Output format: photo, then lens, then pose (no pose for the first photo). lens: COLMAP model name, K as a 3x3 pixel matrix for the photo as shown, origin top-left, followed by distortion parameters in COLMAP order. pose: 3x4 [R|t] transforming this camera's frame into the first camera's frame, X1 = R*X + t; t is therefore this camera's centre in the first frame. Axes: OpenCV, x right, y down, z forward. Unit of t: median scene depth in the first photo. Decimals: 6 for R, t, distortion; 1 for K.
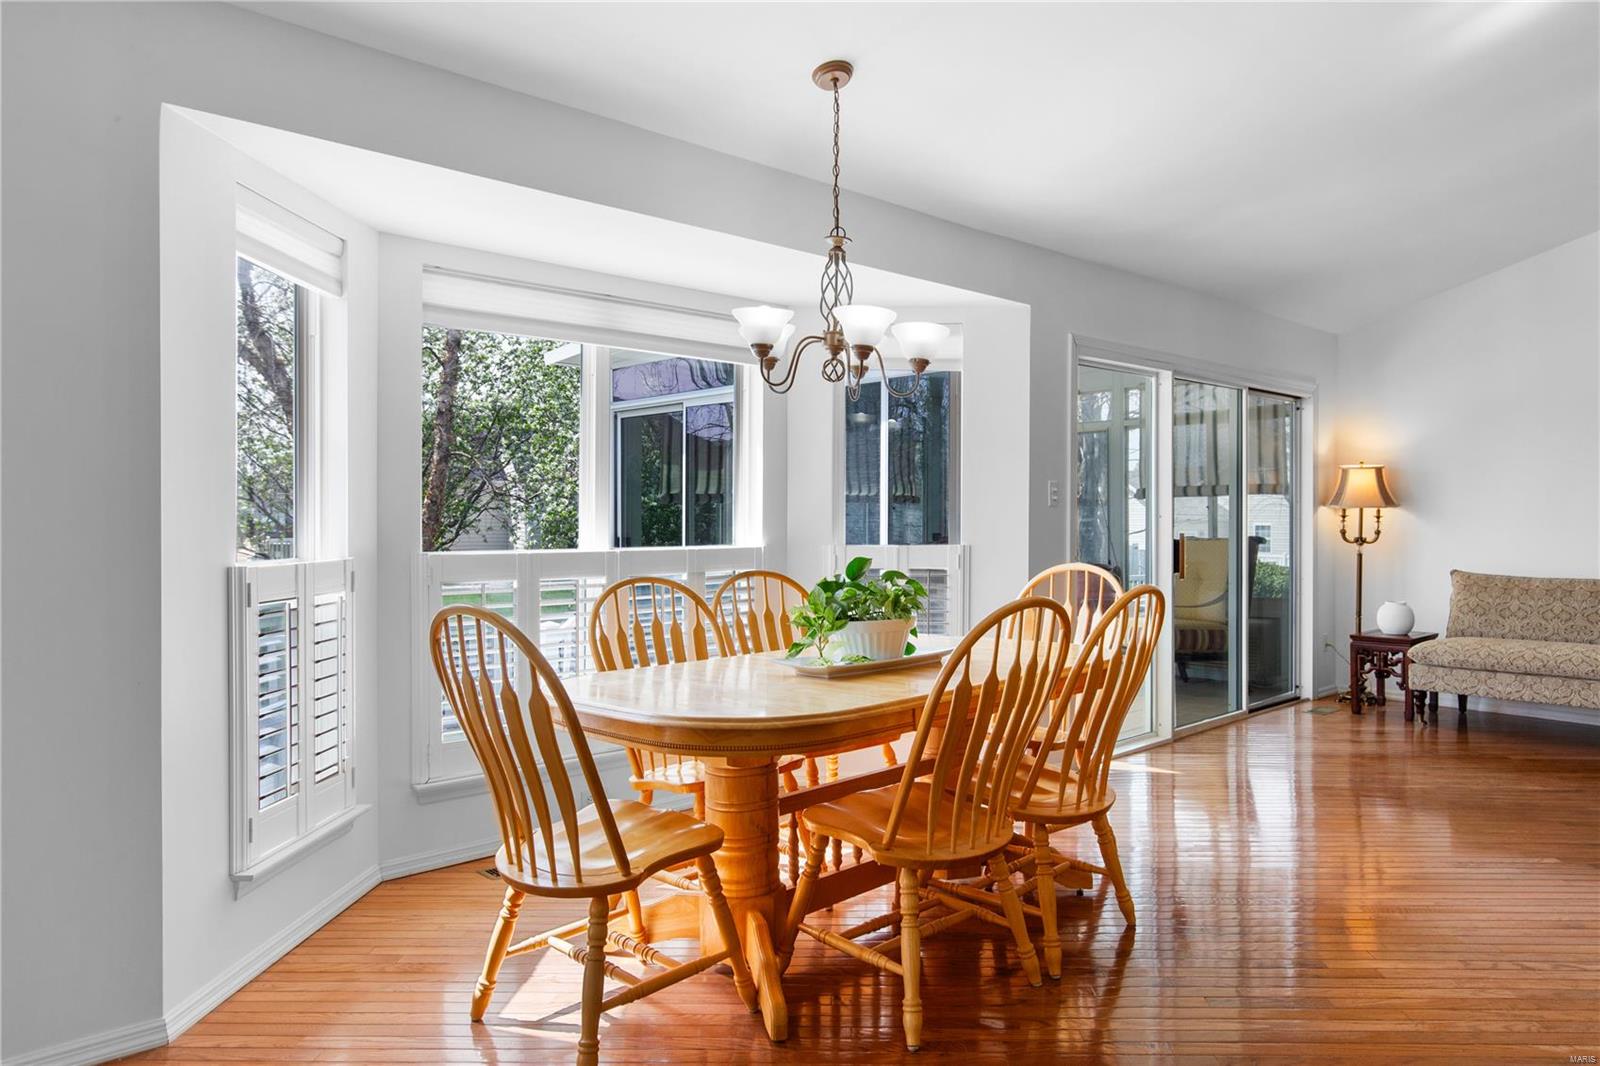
lens RADIAL K [[1070.9, 0, 806.8], [0, 1070.9, 522.2], [0, 0, 1]] dist [0.001664, -0.001948]
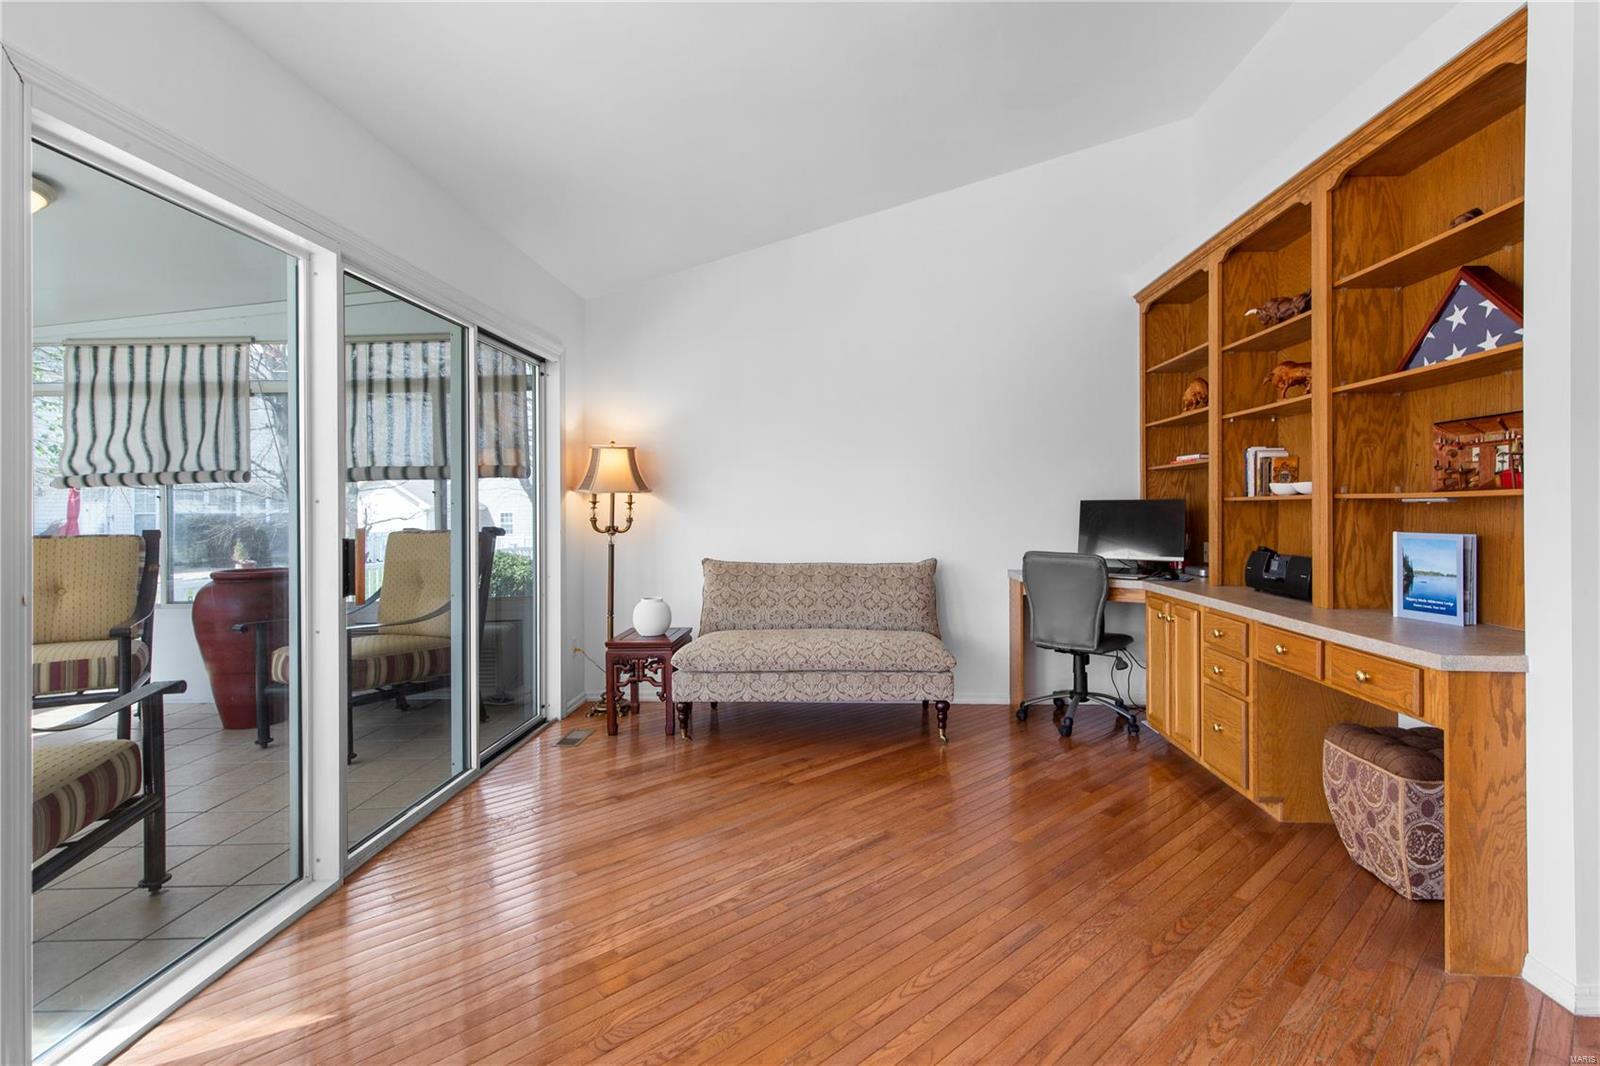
lens RADIAL K [[732.3, 0, 848.4], [0, 732.3, 503.4], [0, 0, 1]] dist [-0.001789, 0.002667]
pose [[0.669046, -0.001578, 0.743219, 0.206347], [0.008070, 0.999954, -0.005141, -0.000033], [-0.743177, 0.009437, 0.669029, 0.469849]]
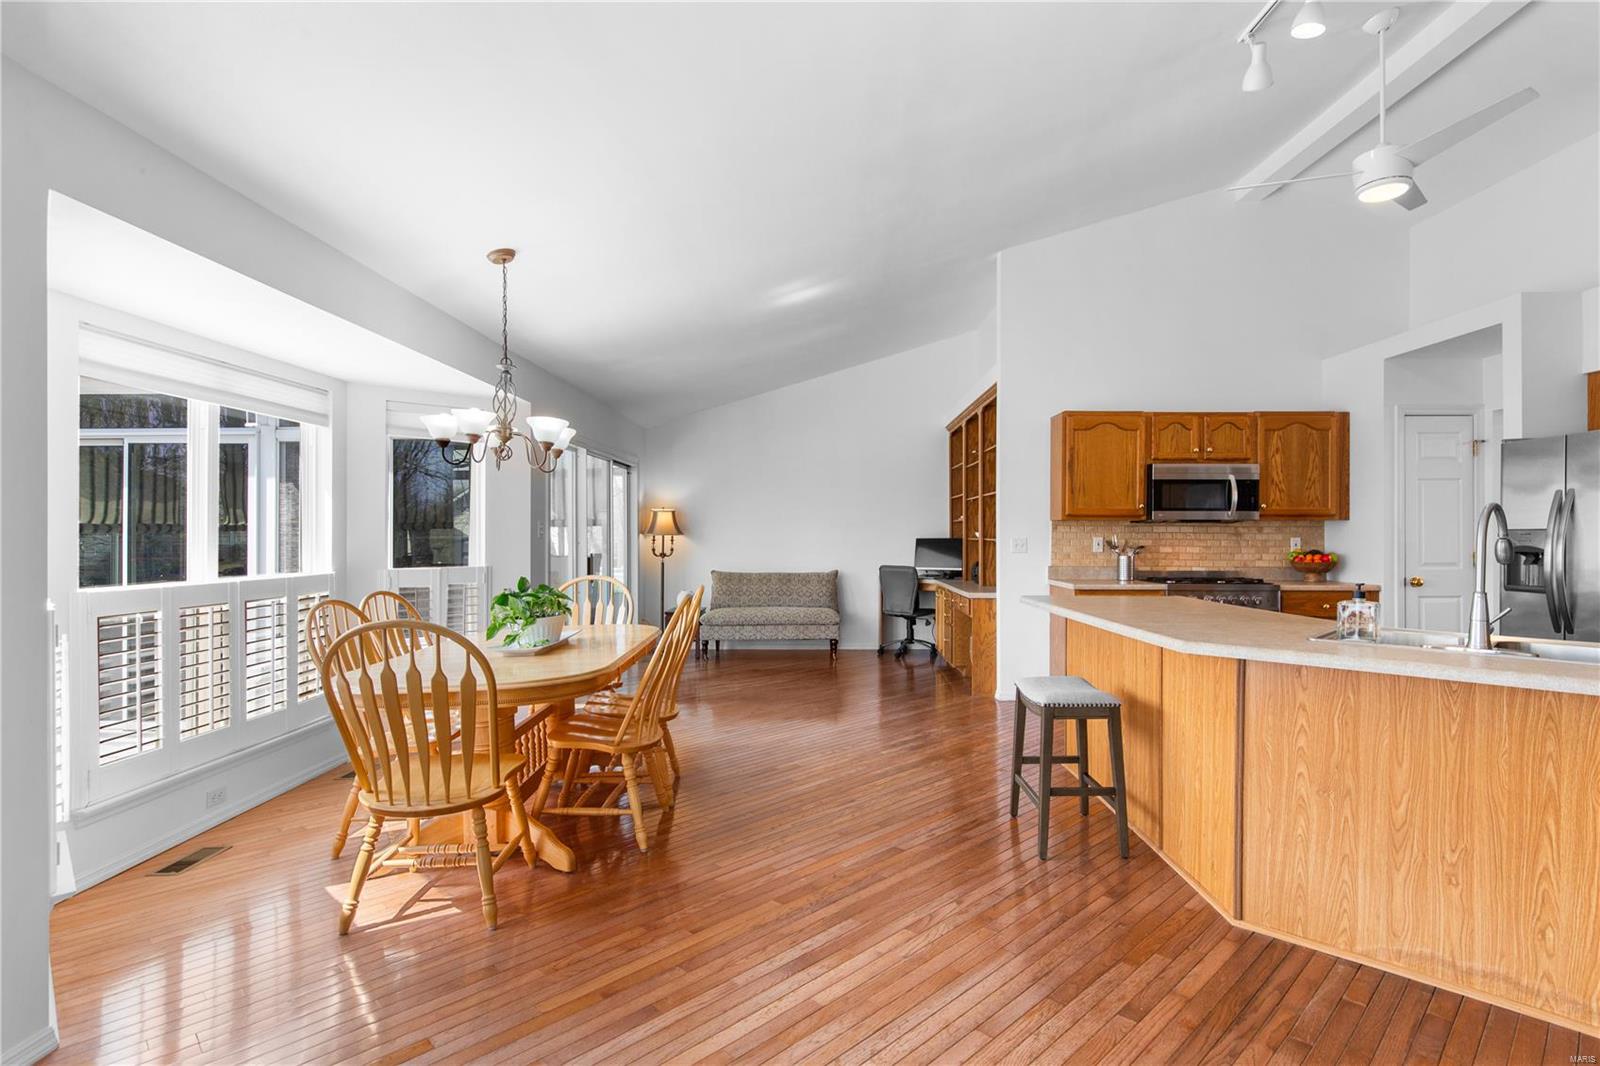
lens RADIAL K [[854.3, 0, 813.2], [0, 854.3, 534.9], [0, 0, 1]] dist [0.003955, 0.003442]
pose [[0.682776, -0.007434, 0.730590, -0.301537], [0.010061, 0.999949, 0.000772, -0.012886], [-0.730559, 0.006823, 0.682816, -0.072237]]
